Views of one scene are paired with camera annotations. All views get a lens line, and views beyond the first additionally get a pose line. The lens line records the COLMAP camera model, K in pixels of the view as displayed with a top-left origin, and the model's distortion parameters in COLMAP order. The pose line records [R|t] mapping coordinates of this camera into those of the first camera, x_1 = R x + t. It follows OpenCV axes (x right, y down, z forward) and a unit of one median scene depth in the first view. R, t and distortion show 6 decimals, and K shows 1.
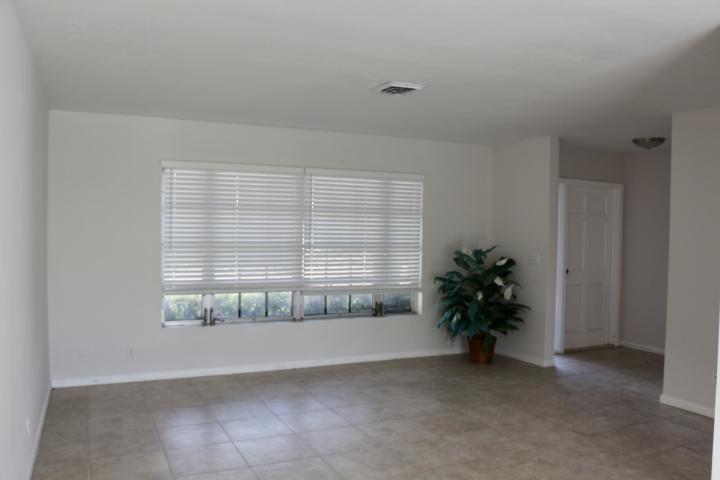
lens RADIAL K [[600.2, 0, 360.0], [0, 600.2, 240.0], [0, 0, 1]] dist [0.002457, 0.004334]
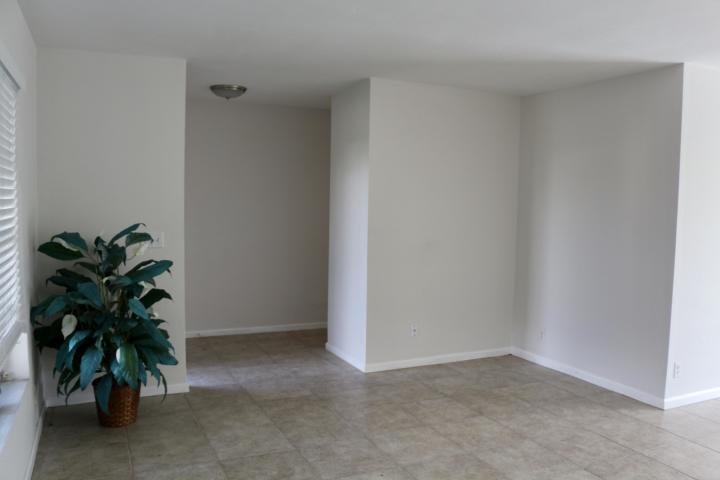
lens RADIAL K [[613.1, 0, 360.0], [0, 613.1, 240.0], [0, 0, 1]] dist [-0.132396, 0.004807]
pose [[0.027974, -0.072082, 0.997006, -0.534241], [0.019748, 0.997242, 0.071545, -0.017120], [-0.999414, 0.017687, 0.029320, 1.122539]]
